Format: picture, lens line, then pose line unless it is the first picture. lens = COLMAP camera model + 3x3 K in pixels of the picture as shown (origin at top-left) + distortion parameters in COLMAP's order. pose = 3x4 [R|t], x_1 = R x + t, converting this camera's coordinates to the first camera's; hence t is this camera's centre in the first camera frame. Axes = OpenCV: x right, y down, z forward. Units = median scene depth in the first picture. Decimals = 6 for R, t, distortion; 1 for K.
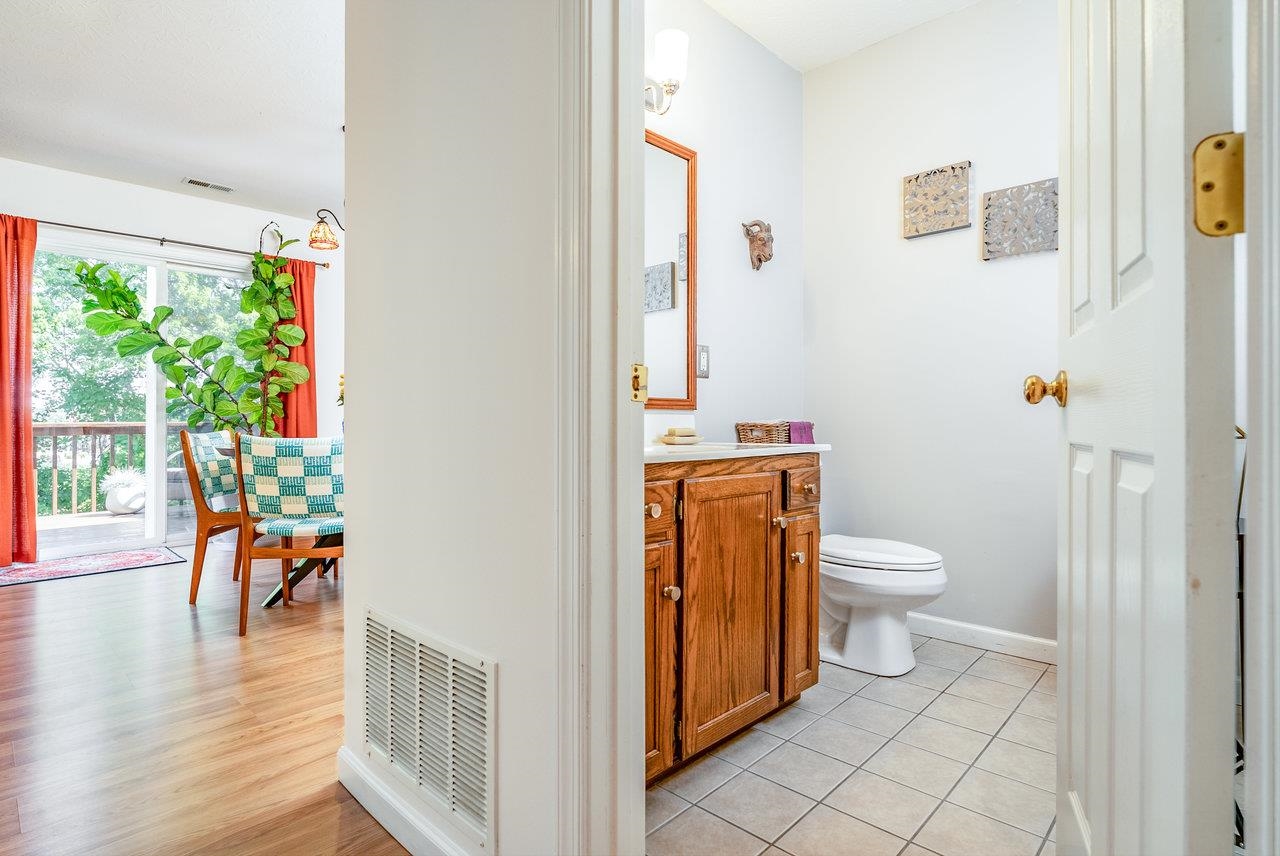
lens RADIAL K [[650.3, 0, 640.0], [0, 650.3, 428.0], [0, 0, 1]] dist [0.000134, 0.000364]
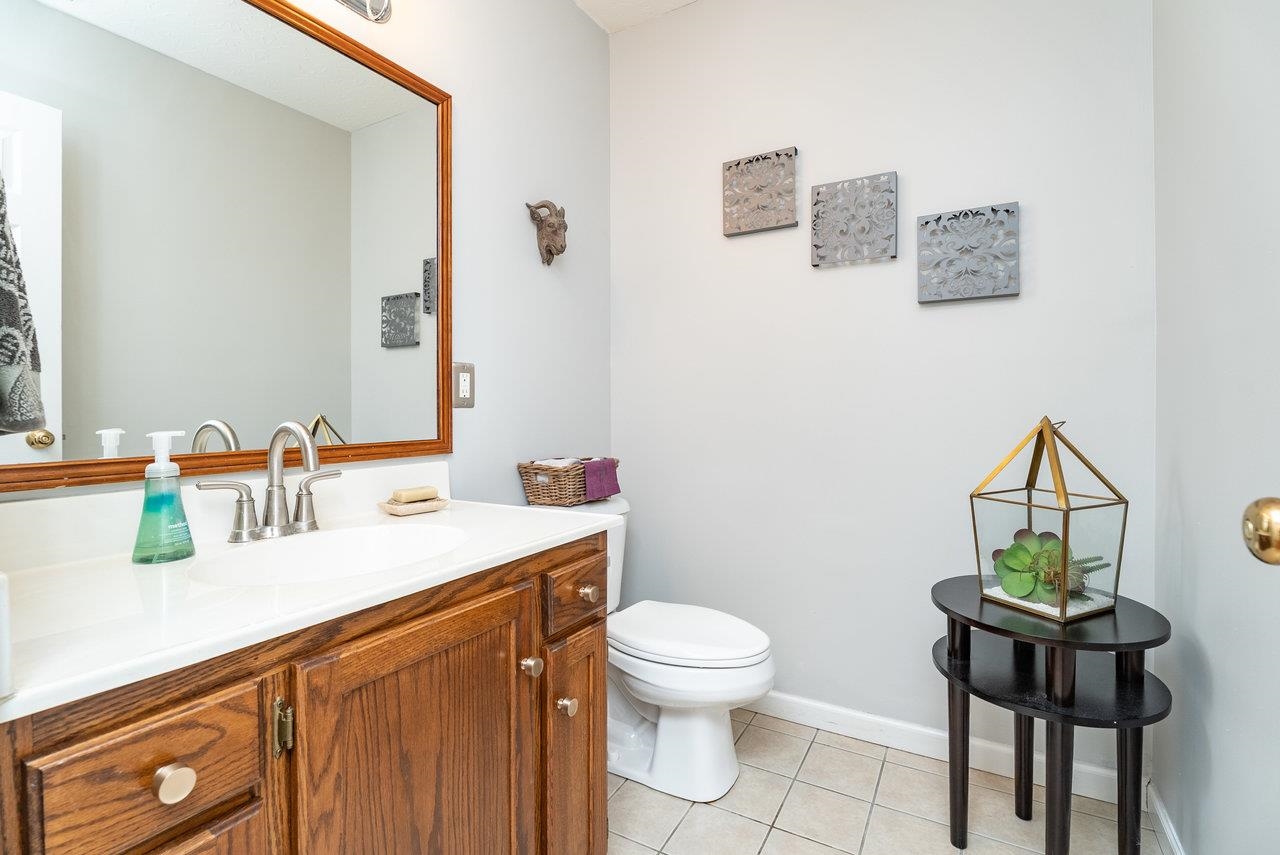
lens RADIAL K [[594.2, 0, 638.5], [0, 594.2, 409.9], [0, 0, 1]] dist [0.009664, 0.000054]
pose [[0.973570, -0.002937, 0.228370, 0.134094], [0.004381, 0.999973, -0.005816, -0.069462], [-0.228346, 0.006663, 0.973557, 0.304811]]
